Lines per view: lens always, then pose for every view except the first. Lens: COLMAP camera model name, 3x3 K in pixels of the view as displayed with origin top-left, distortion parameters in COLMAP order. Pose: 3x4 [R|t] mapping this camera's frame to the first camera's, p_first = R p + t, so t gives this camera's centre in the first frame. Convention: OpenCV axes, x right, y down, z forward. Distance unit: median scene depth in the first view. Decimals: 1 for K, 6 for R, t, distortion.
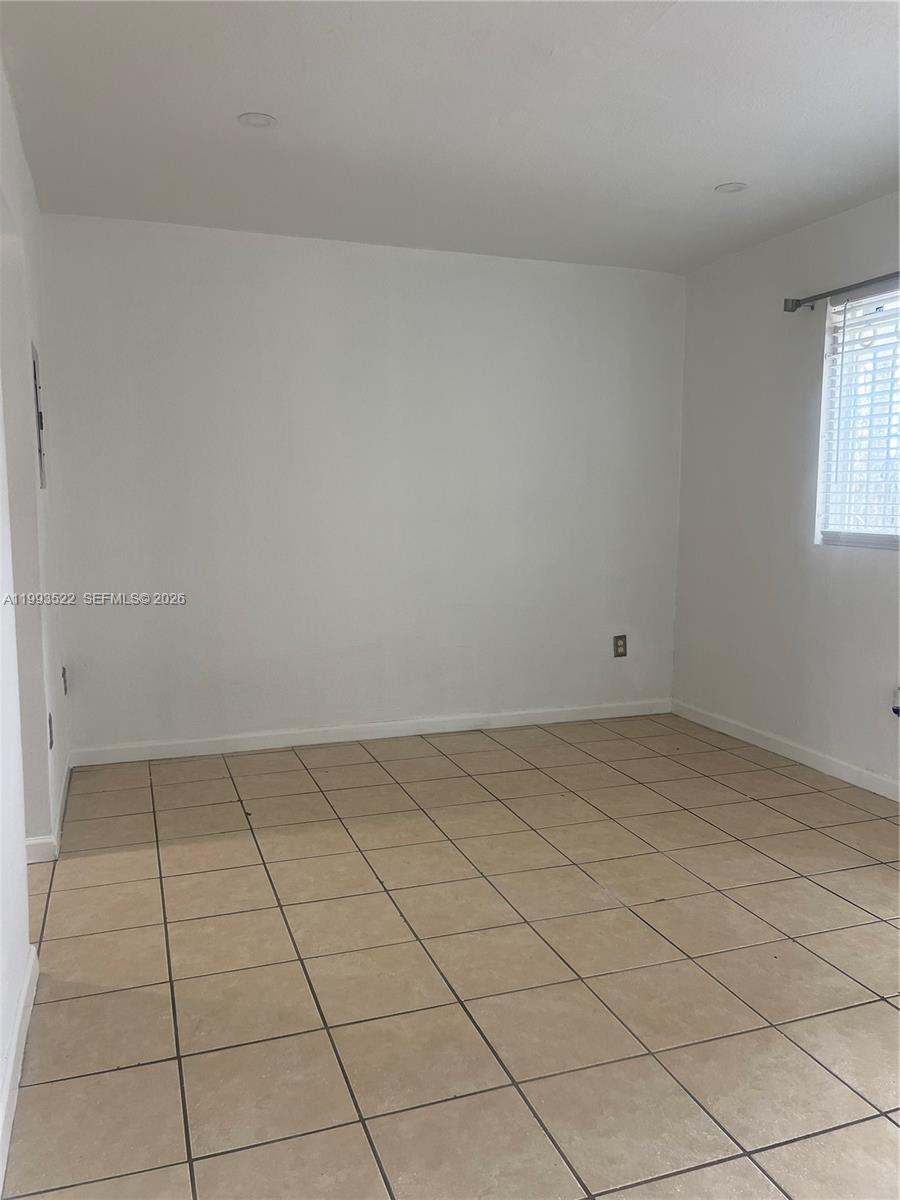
lens RADIAL K [[906.9, 0, 447.2], [0, 906.9, 604.6], [0, 0, 1]] dist [0.051110, -0.060212]
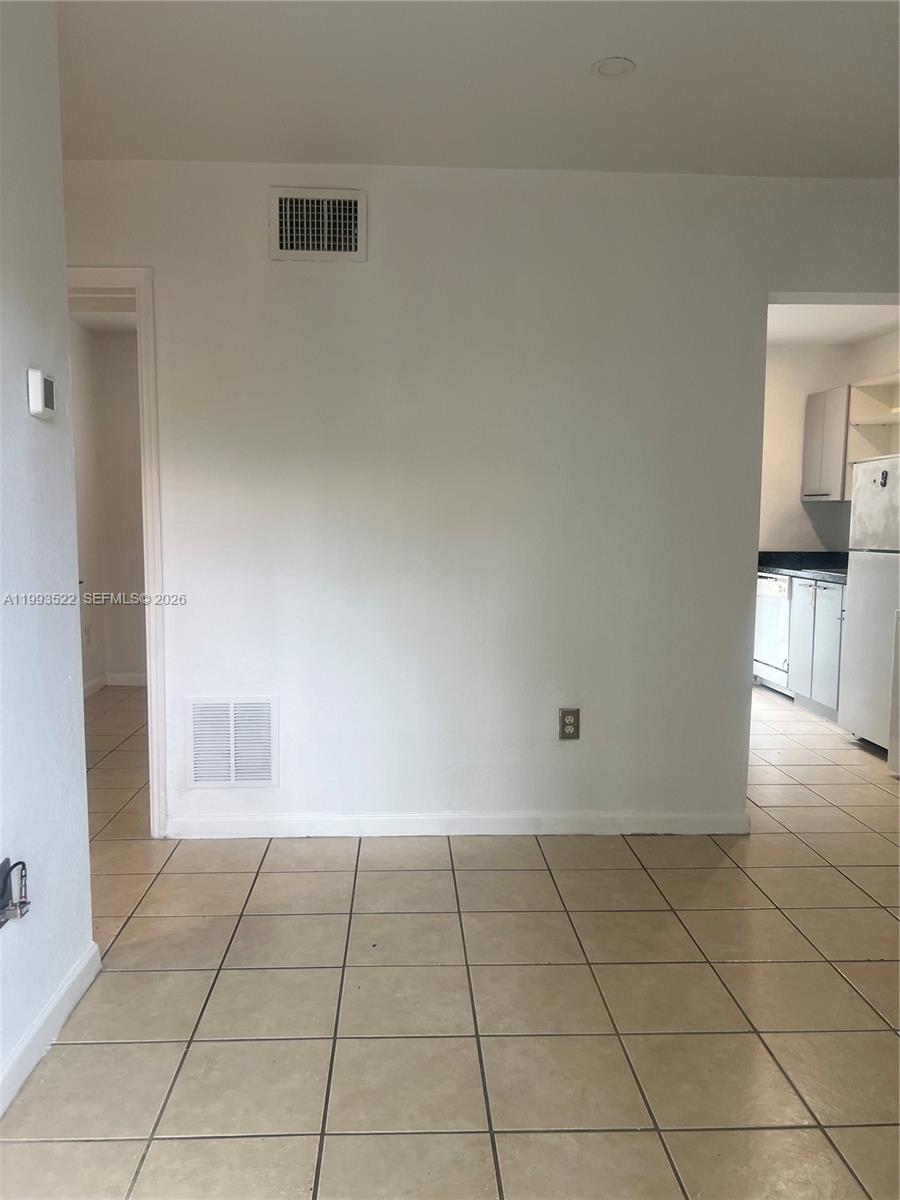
lens RADIAL K [[906.9, 0, 437.9], [0, 906.9, 610.4], [0, 0, 1]] dist [0.051110, -0.060212]
pose [[-0.296617, 0.097069, -0.950051, 0.752486], [-0.123926, 0.982497, 0.139075, -0.065516], [0.946922, 0.158988, -0.279396, 0.623112]]
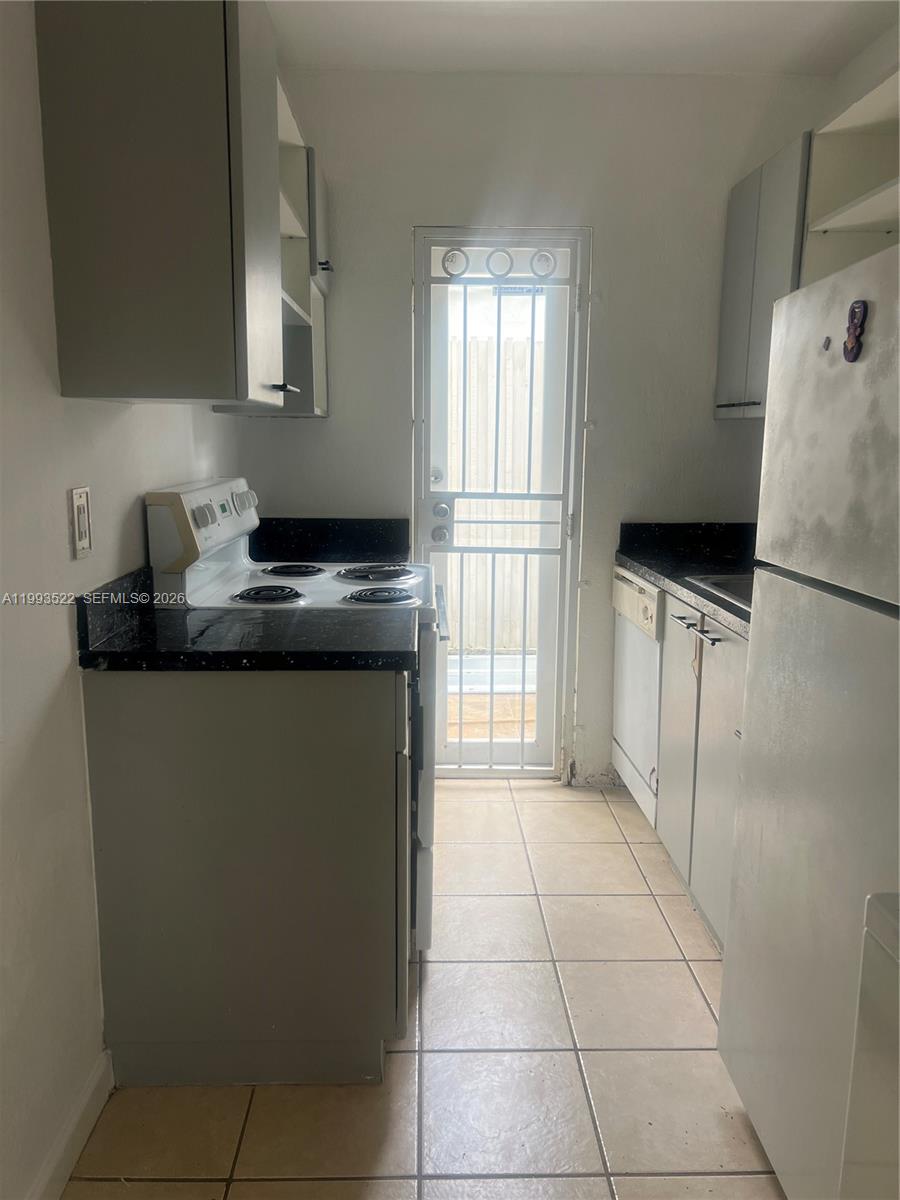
lens RADIAL K [[906.9, 0, 446.3], [0, 906.9, 603.1], [0, 0, 1]] dist [0.051110, -0.060212]
pose [[-0.307756, 0.169363, -0.936271, -0.331619], [-0.125864, 0.968136, 0.216499, -0.102947], [0.943104, 0.184472, -0.276633, 0.805457]]
